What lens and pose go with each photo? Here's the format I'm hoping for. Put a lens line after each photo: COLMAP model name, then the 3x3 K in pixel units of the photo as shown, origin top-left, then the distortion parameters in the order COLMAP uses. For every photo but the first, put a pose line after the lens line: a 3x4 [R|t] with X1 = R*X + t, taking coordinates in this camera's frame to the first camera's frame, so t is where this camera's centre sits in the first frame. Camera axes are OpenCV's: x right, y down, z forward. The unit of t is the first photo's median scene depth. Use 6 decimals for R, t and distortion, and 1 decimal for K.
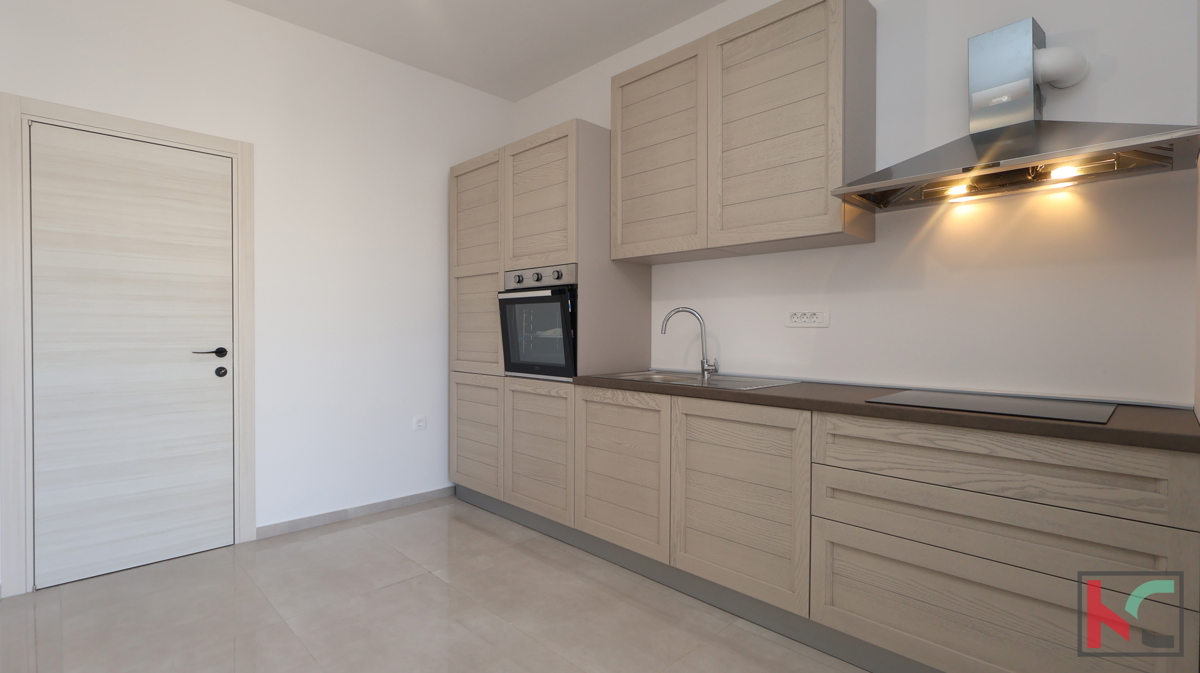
lens RADIAL K [[558.9, 0, 594.1], [0, 558.9, 335.3], [0, 0, 1]] dist [0.003578, 0.000081]
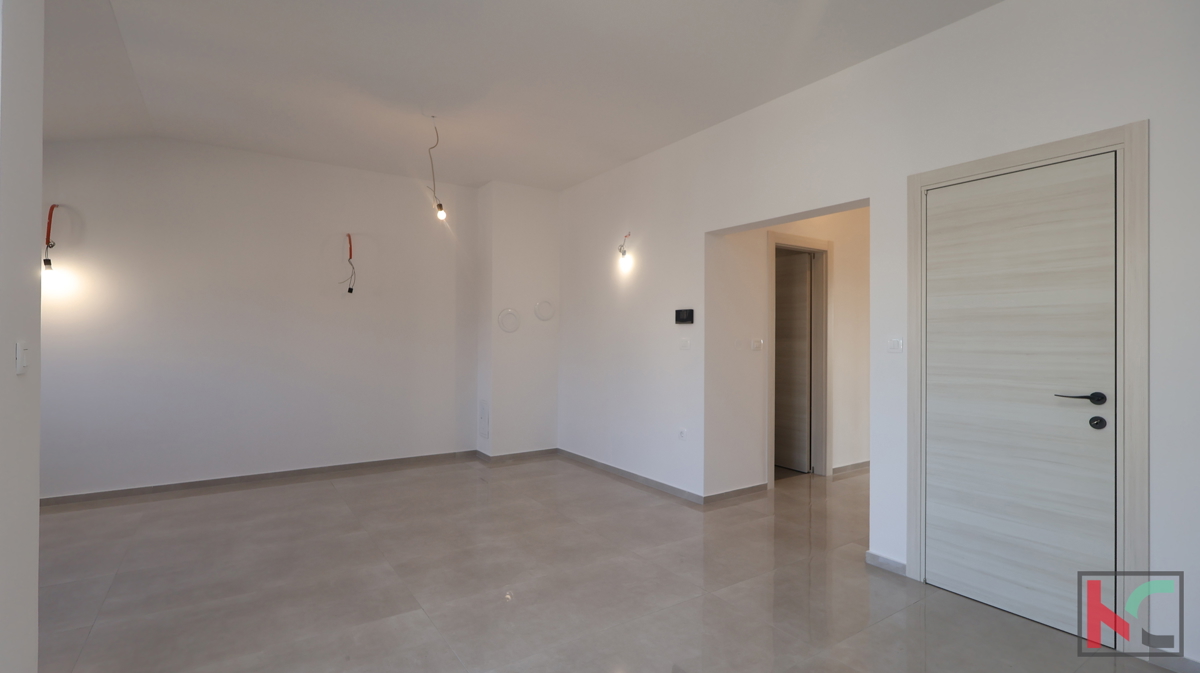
lens RADIAL K [[558.9, 0, 600.1], [0, 558.9, 337.8], [0, 0, 1]] dist [0.003578, 0.000081]
pose [[-0.185346, -0.004793, -0.982662, 0.251052], [-0.013869, 0.999901, -0.002261, -0.044172], [0.982576, 0.013209, -0.185394, 0.443569]]
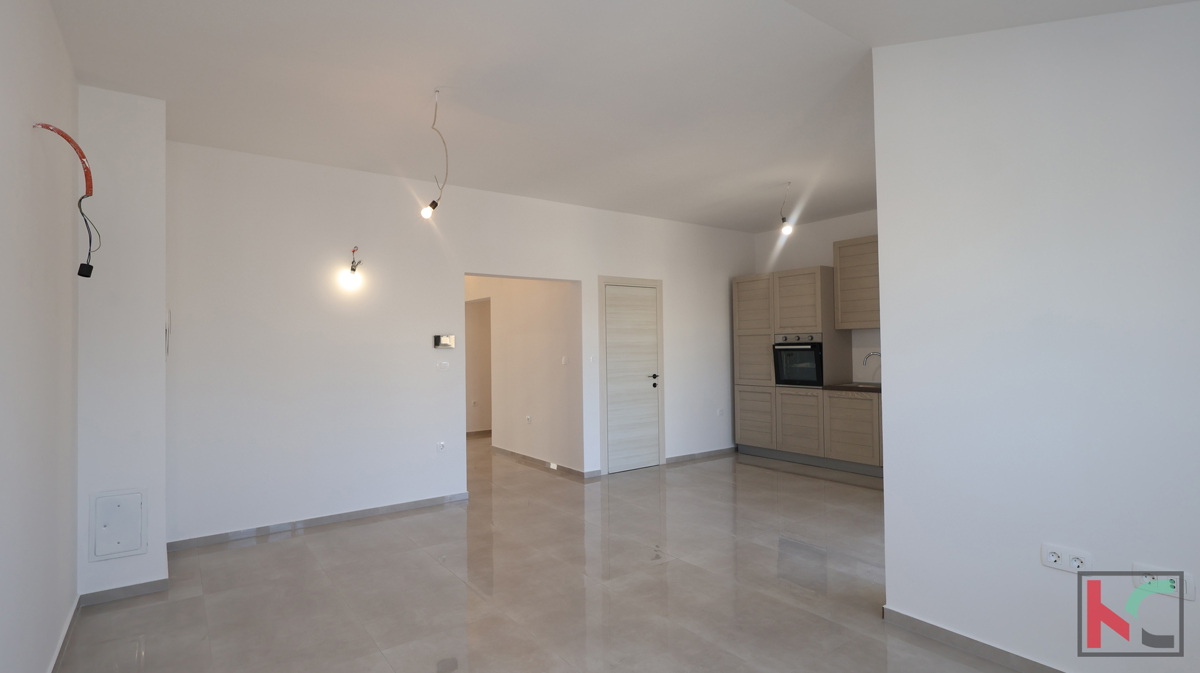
lens RADIAL K [[578.0, 0, 603.1], [0, 578.0, 337.5], [0, 0, 1]] dist [-0.002042, 0.000590]
pose [[0.991097, -0.019958, -0.131640, -0.559416], [0.016308, 0.999454, -0.028749, -0.059791], [0.132142, 0.026347, 0.990881, -1.276938]]
